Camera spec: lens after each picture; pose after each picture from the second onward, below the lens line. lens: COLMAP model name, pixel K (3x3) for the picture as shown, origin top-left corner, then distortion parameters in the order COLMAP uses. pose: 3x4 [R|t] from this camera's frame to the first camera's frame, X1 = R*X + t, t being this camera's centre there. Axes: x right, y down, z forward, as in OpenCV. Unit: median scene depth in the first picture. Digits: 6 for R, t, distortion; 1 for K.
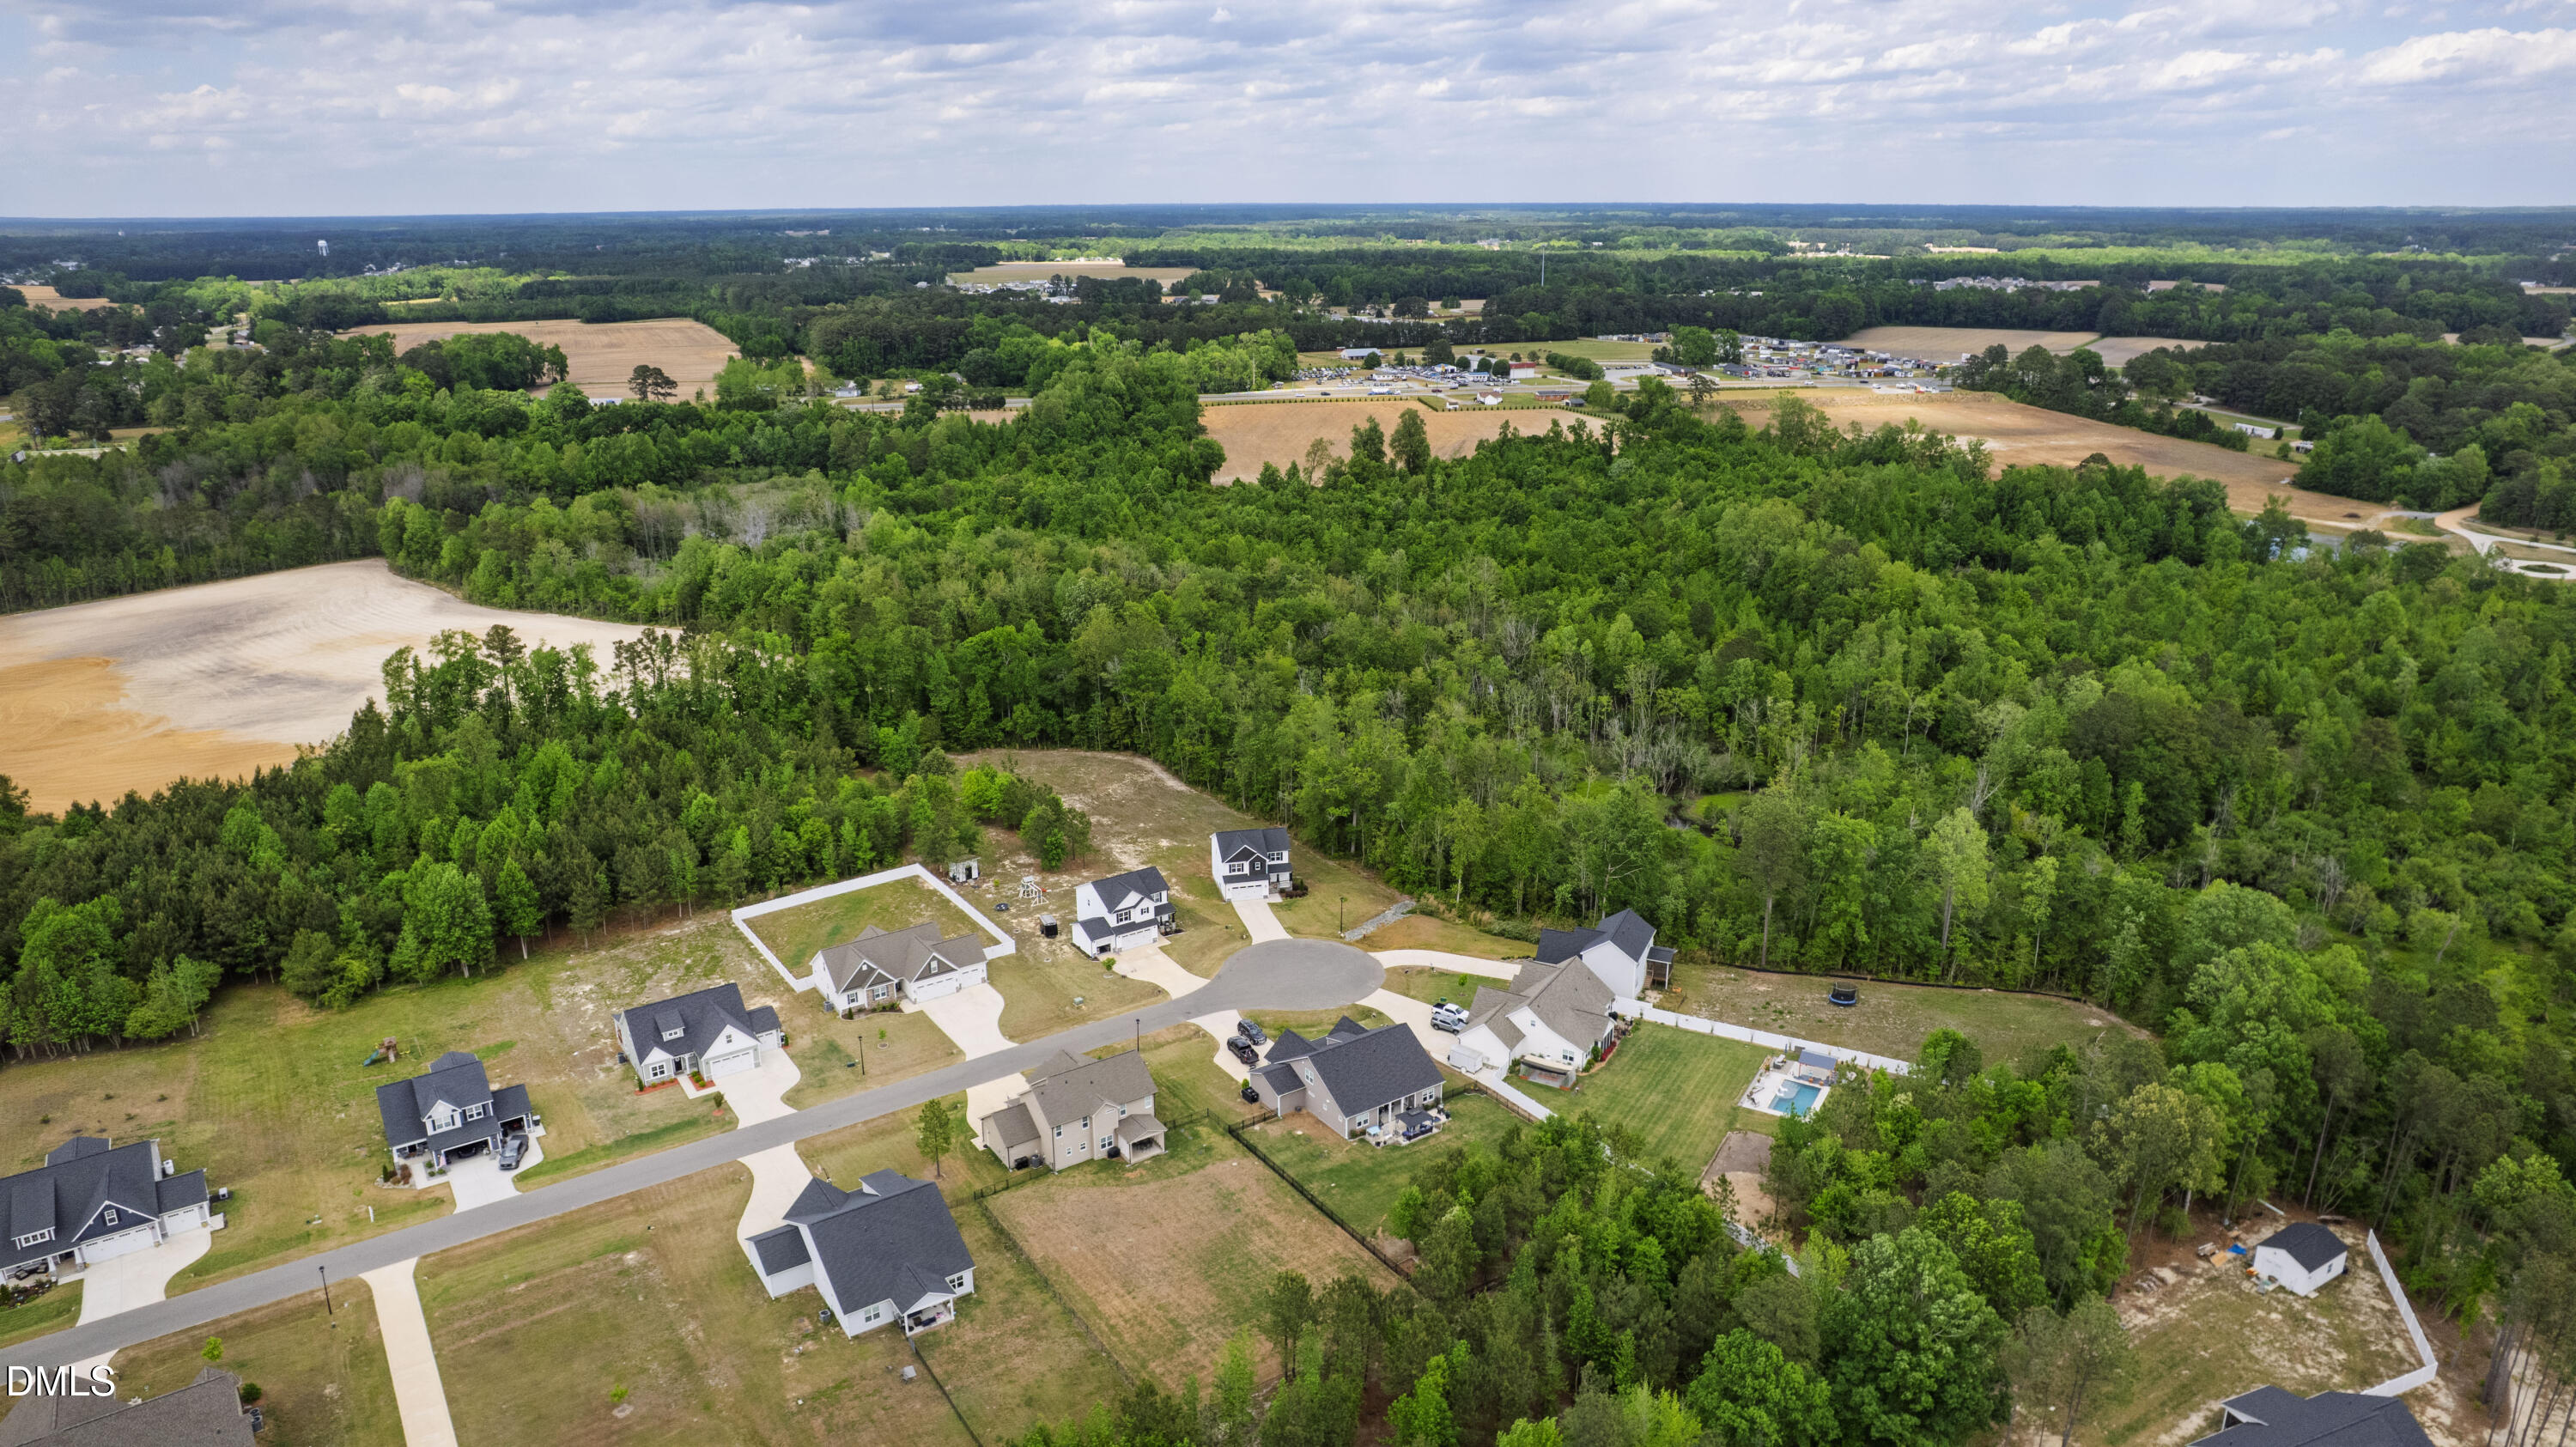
lens RADIAL K [[1614.6, 0, 1278.7], [0, 1614.6, 723.5], [0, 0, 1]] dist [-0.063794, 0.044628]
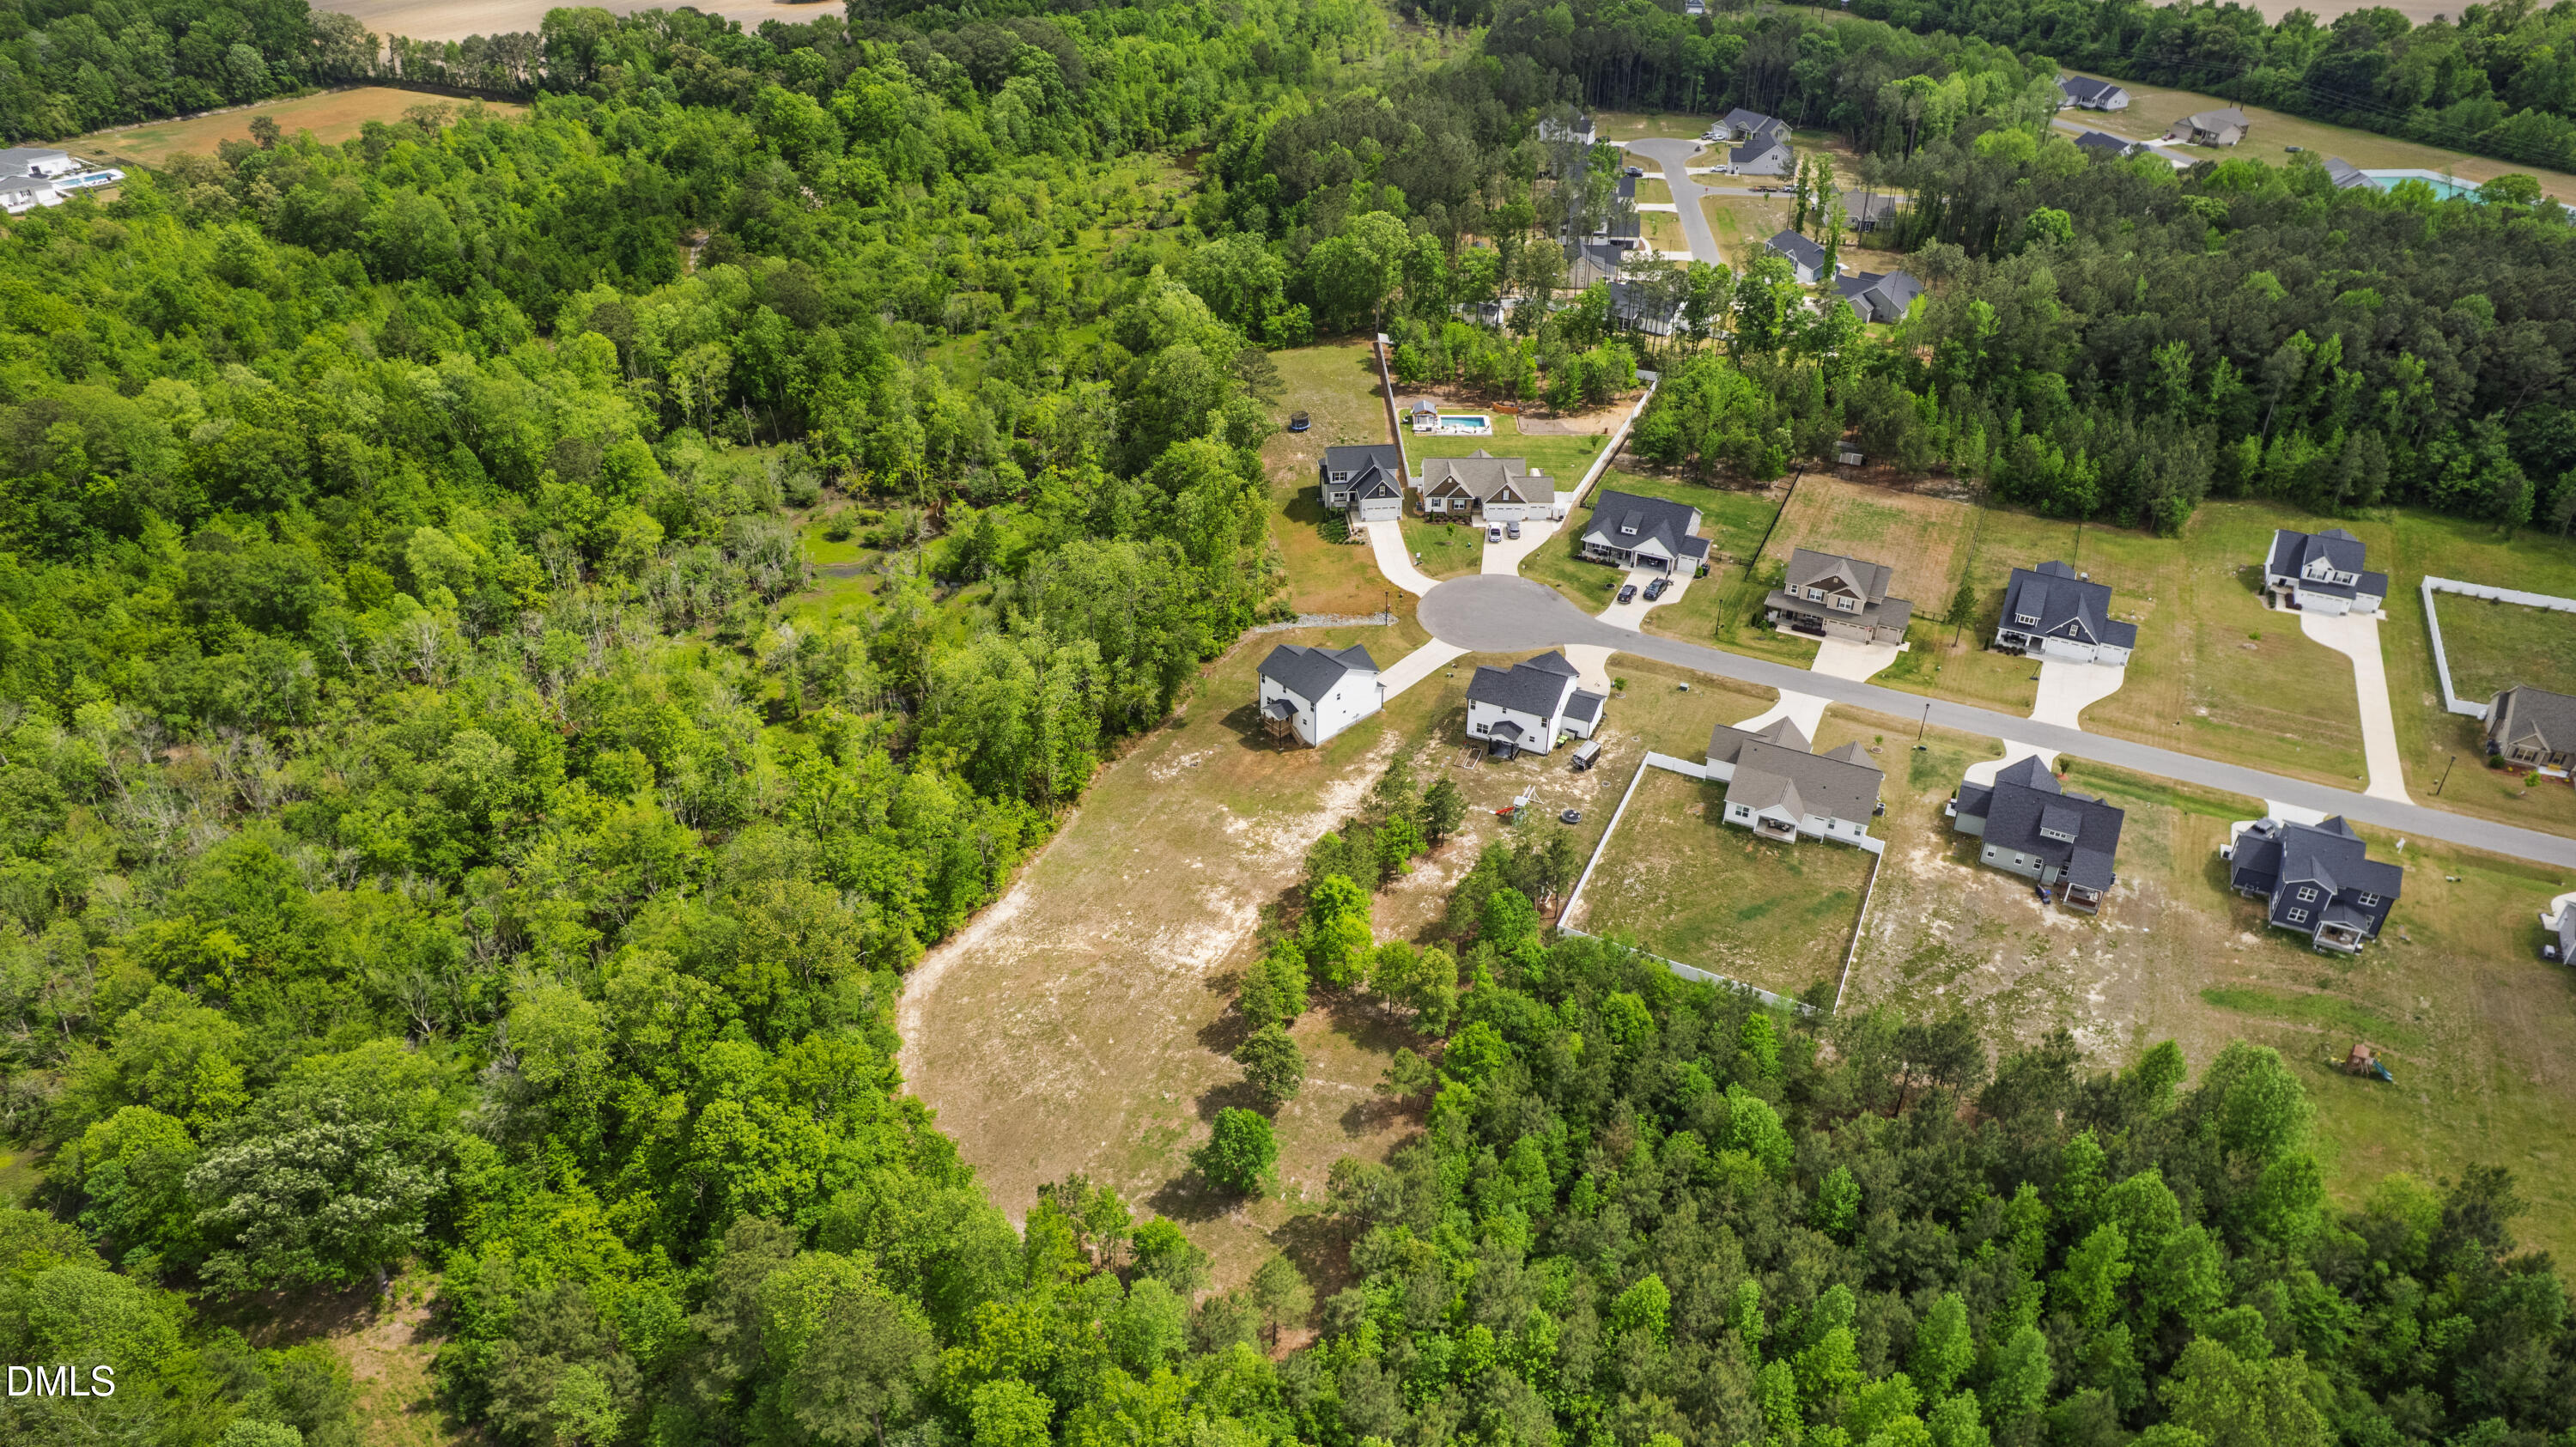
lens RADIAL K [[1614.6, 0, 1278.7], [0, 1614.6, 723.5], [0, 0, 1]] dist [-0.063794, 0.044628]
pose [[-0.482268, -0.501167, 0.718504, -0.767400], [0.275931, 0.691535, 0.667564, -0.578426], [-0.831432, 0.520203, -0.195217, 1.475638]]
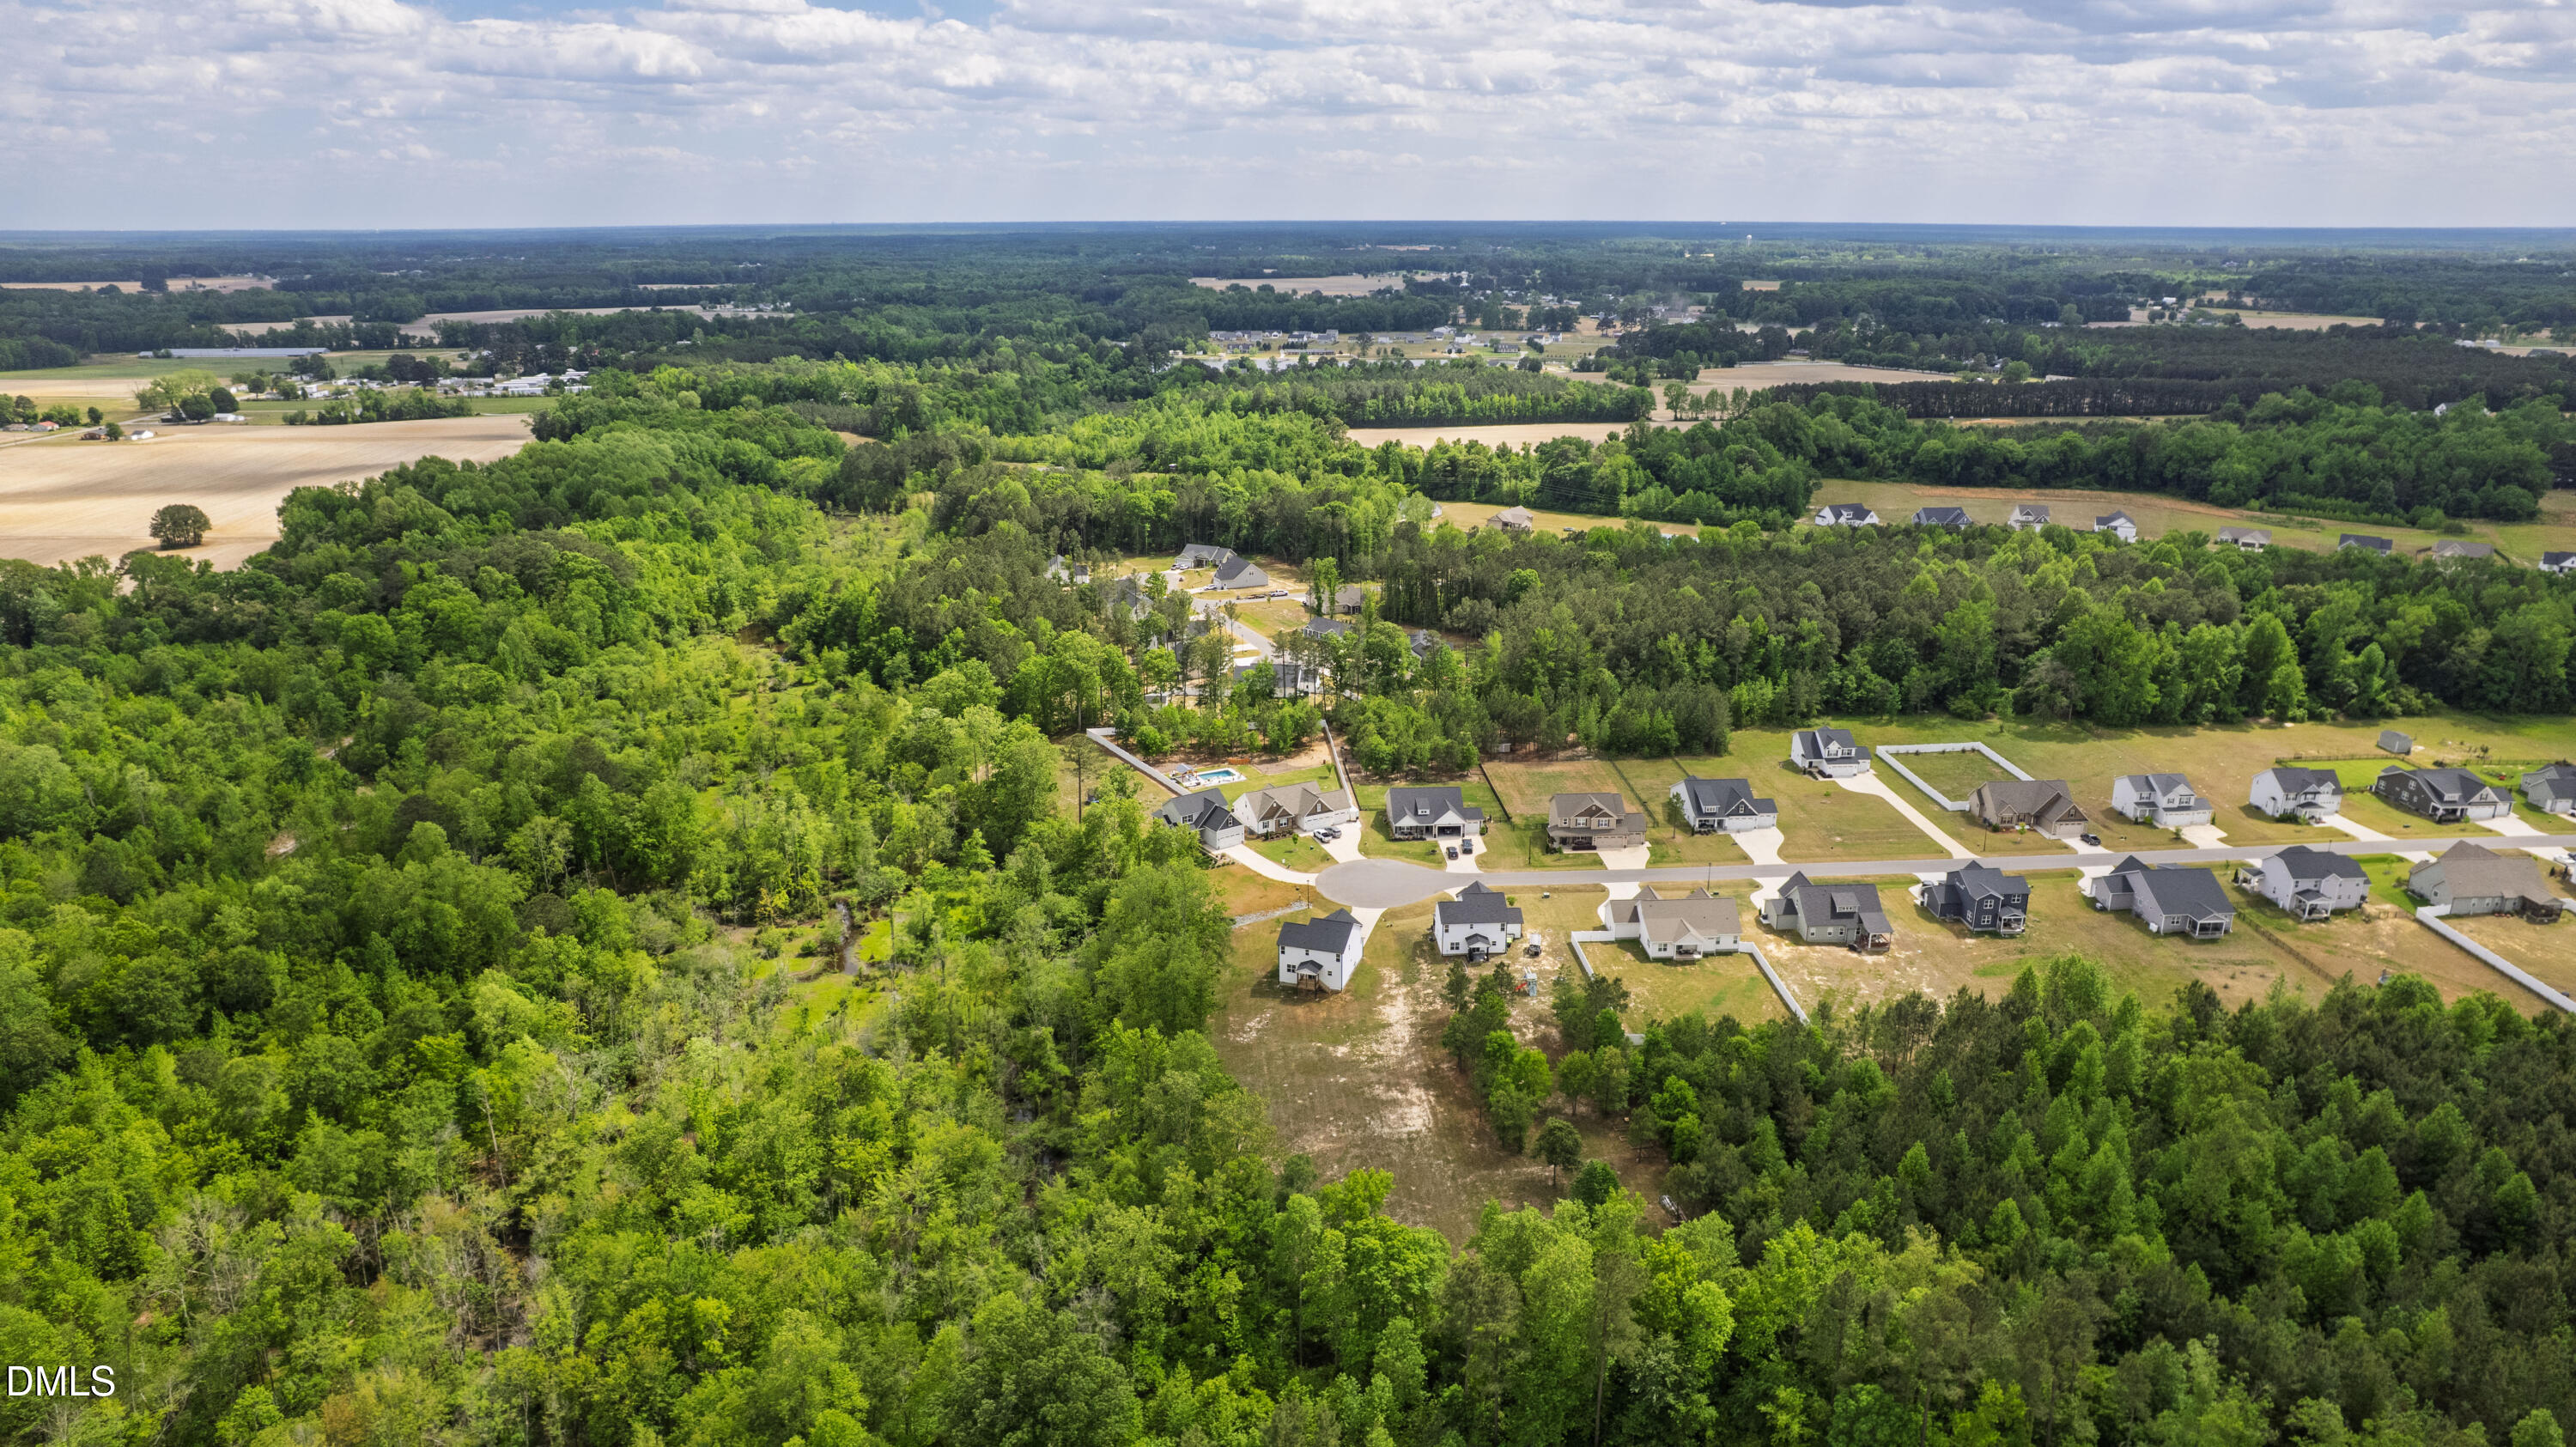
lens RADIAL K [[1614.6, 0, 1278.7], [0, 1614.6, 723.5], [0, 0, 1]] dist [-0.063794, 0.044628]
pose [[-0.845068, -0.174842, 0.505263, -0.621647], [0.159487, 0.819561, 0.550349, -0.764686], [-0.510318, 0.545665, -0.664699, 2.018630]]
